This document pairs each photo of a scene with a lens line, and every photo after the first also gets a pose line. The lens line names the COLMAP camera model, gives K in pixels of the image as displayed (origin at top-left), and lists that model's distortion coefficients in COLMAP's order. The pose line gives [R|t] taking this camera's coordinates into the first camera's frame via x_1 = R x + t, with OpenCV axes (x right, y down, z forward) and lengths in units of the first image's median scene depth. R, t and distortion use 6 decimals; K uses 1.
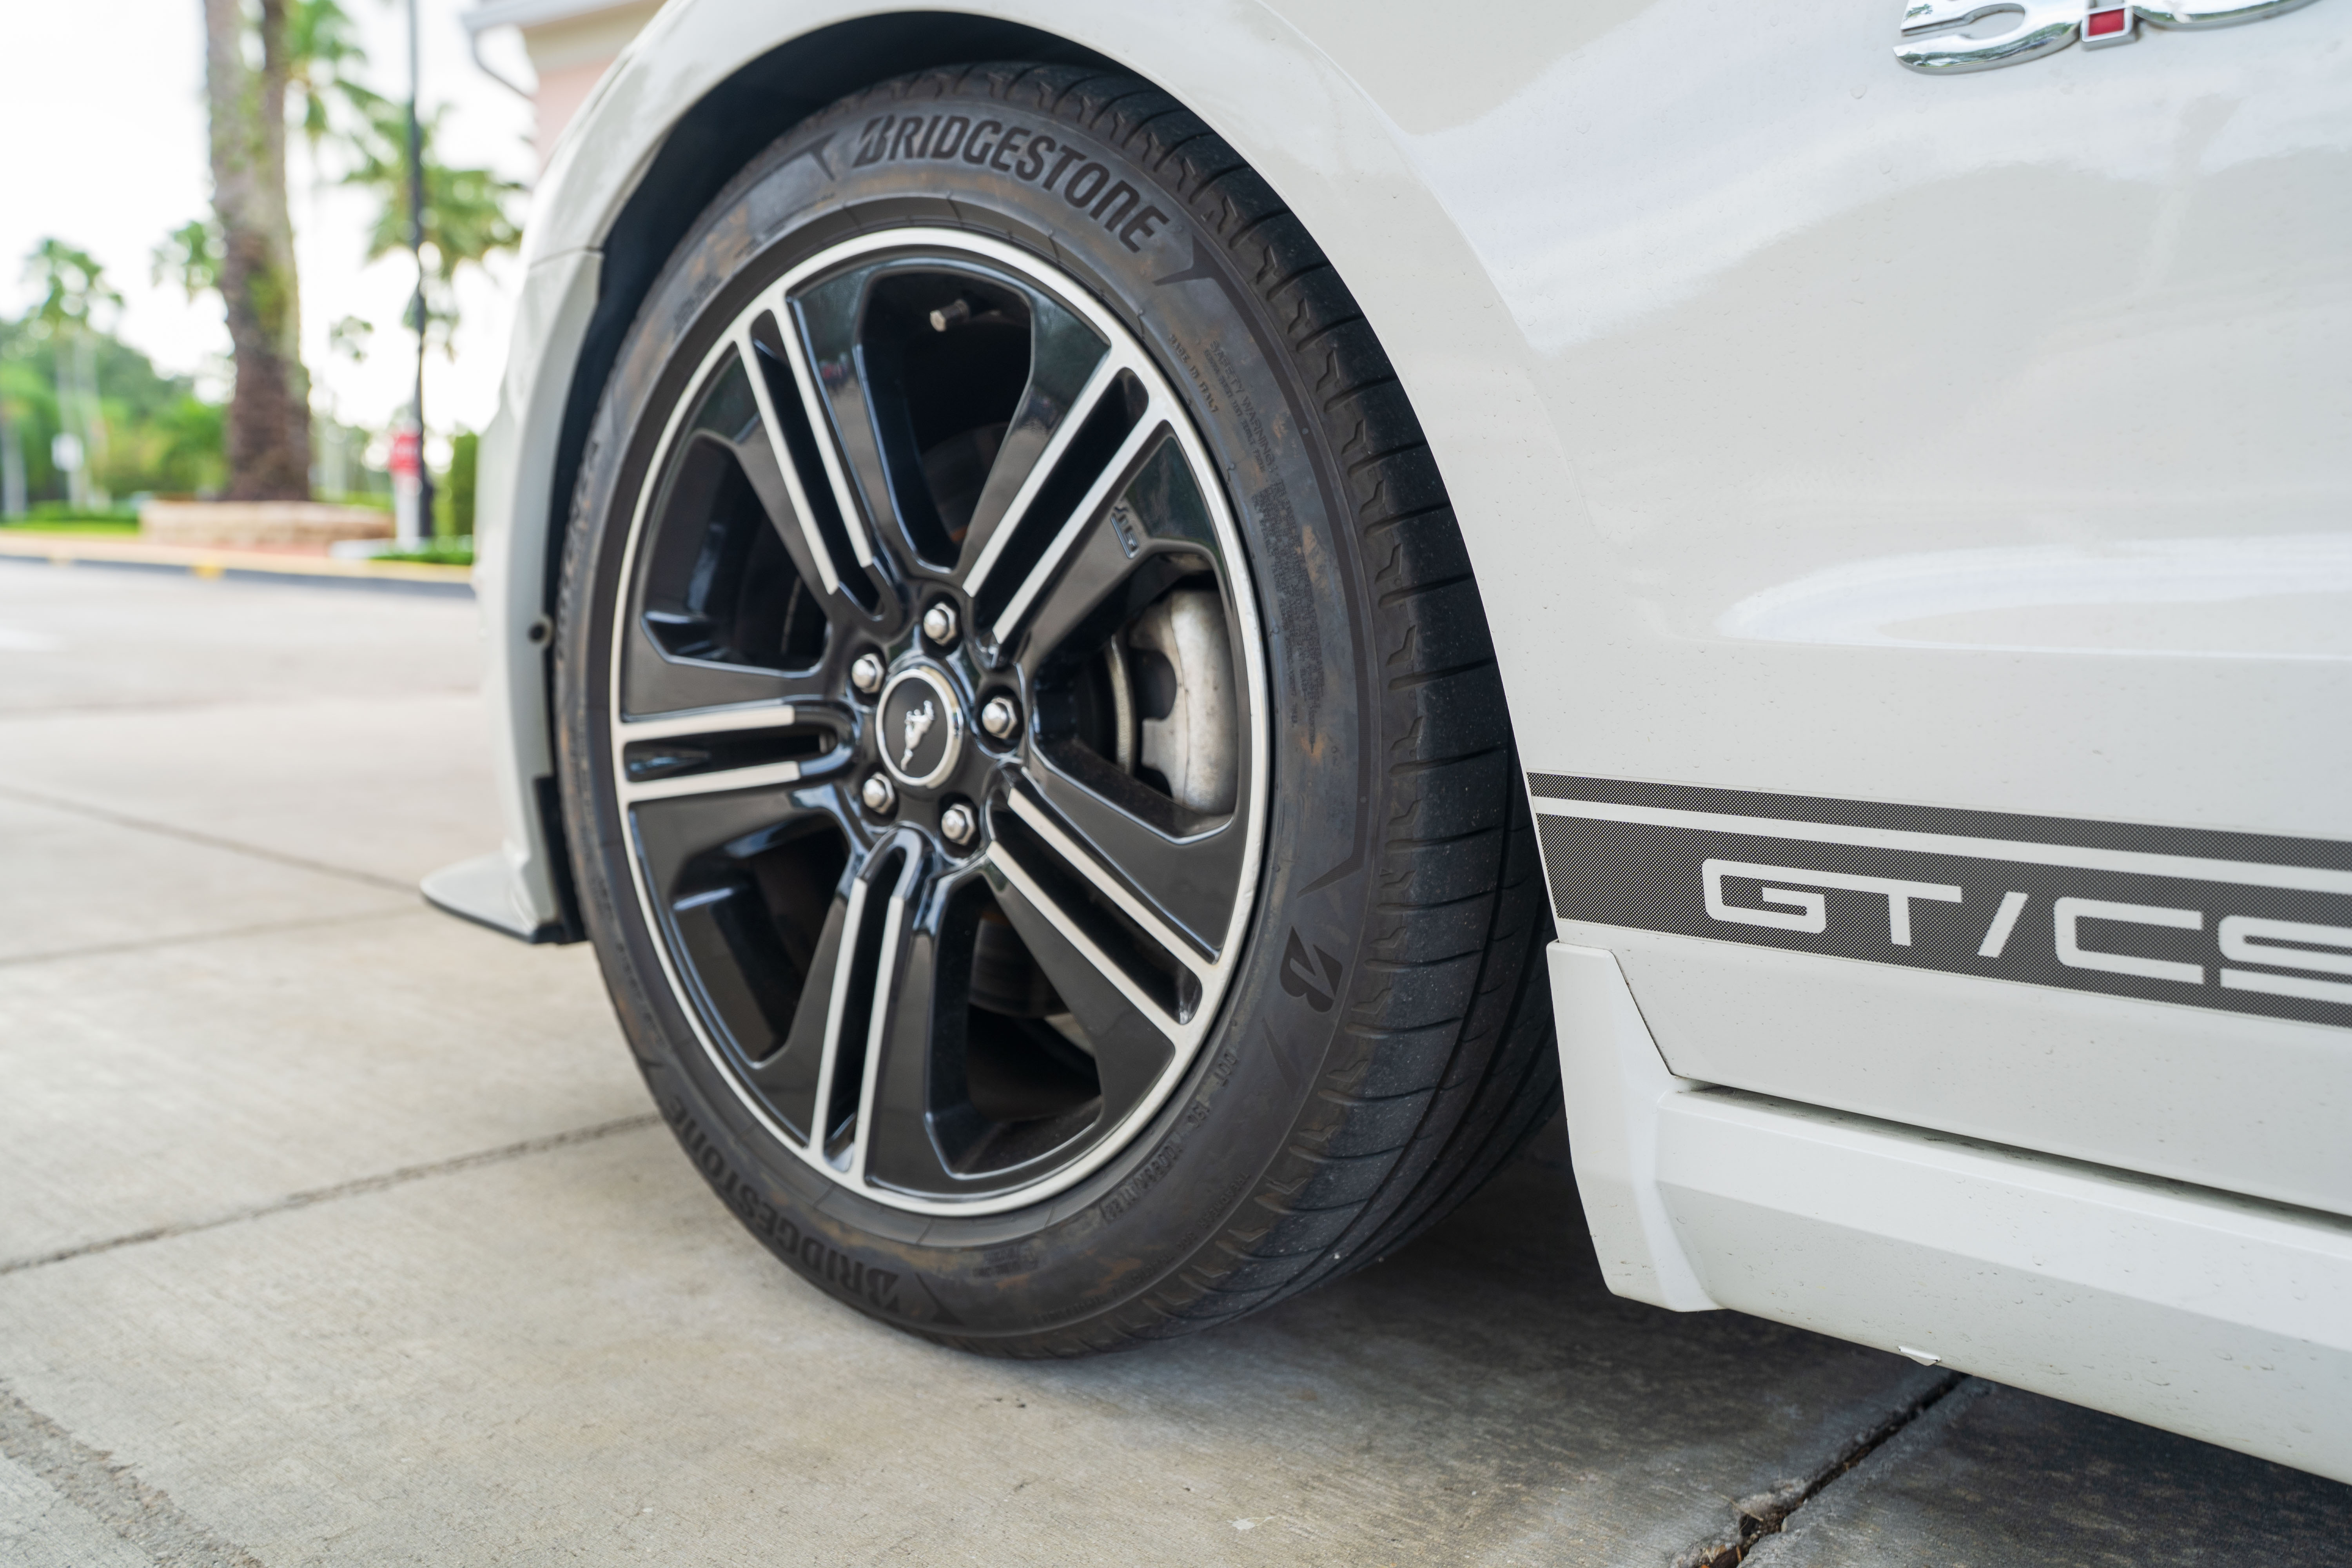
lens RADIAL K [[2141.5, 0, 1178.8], [0, 2141.5, 786.9], [0, 0, 1]] dist [0.080068, 0.000000]
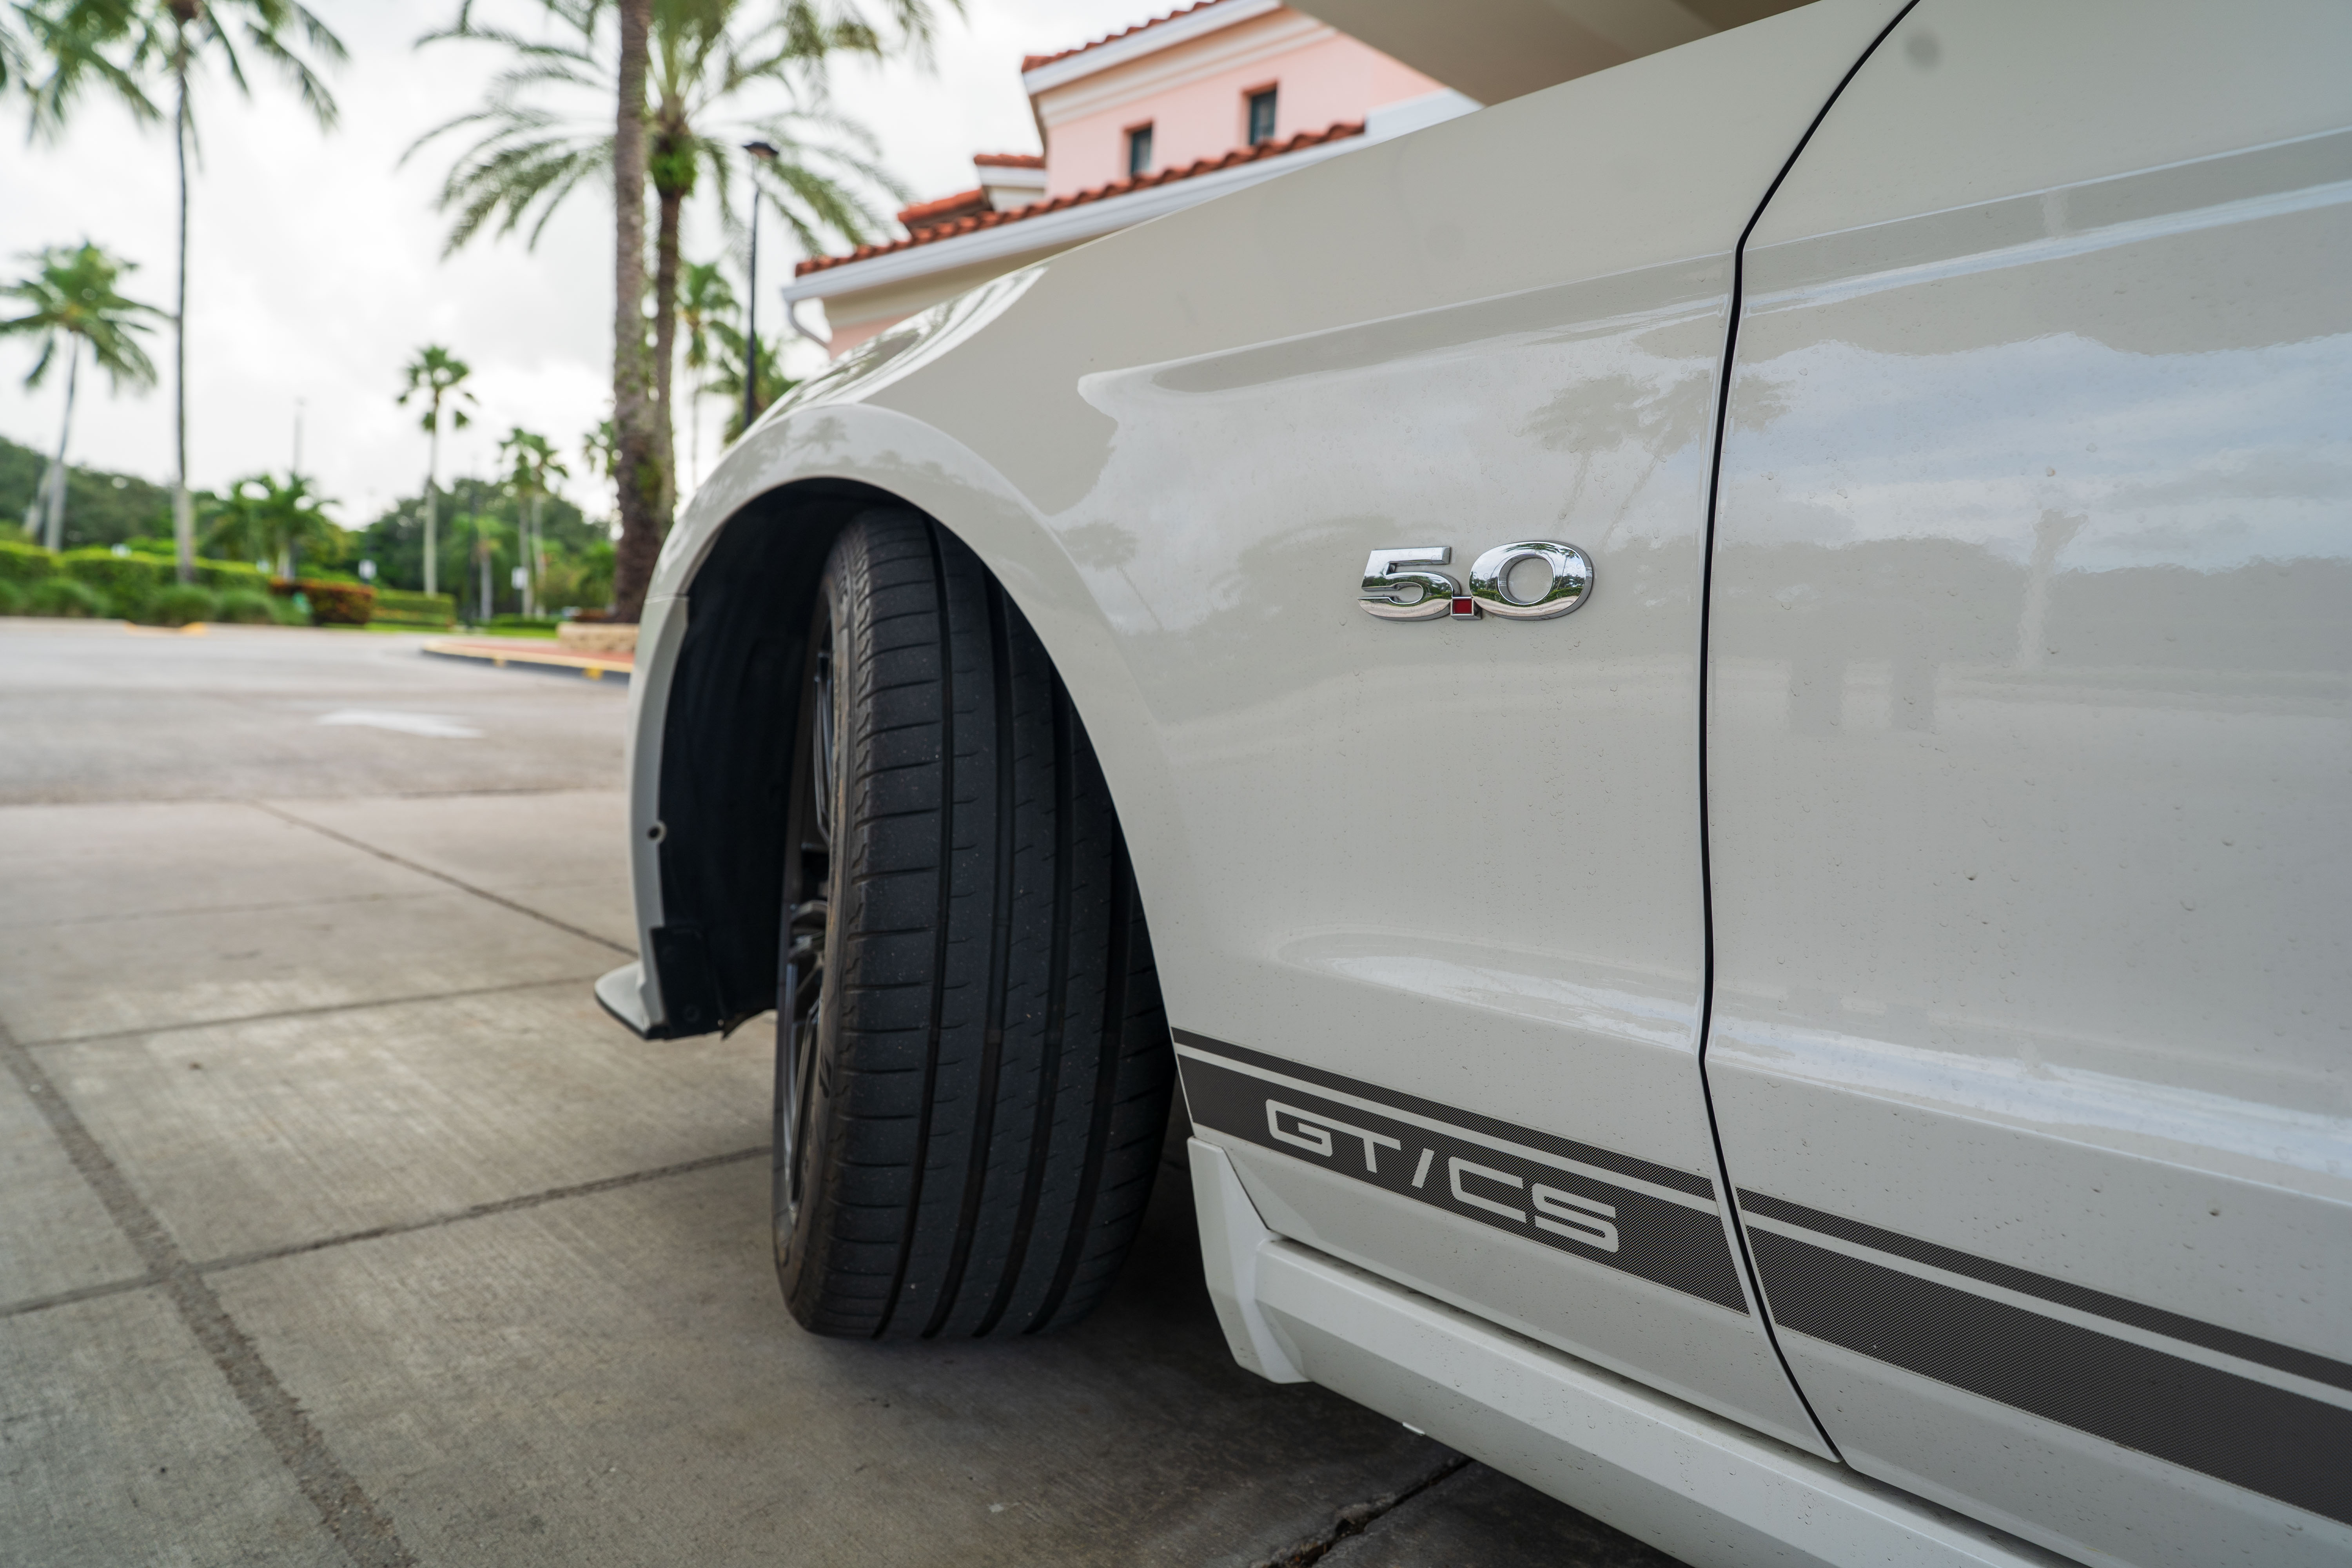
lens RADIAL K [[1601.0, 0, 1180.7], [0, 1601.0, 776.4], [0, 0, 1]] dist [0.017812, -0.004337]
pose [[0.996192, 0.032328, -0.080971, 0.202071], [-0.034895, 0.998926, -0.030483, -0.117699], [0.079899, 0.033192, 0.996250, -0.098680]]
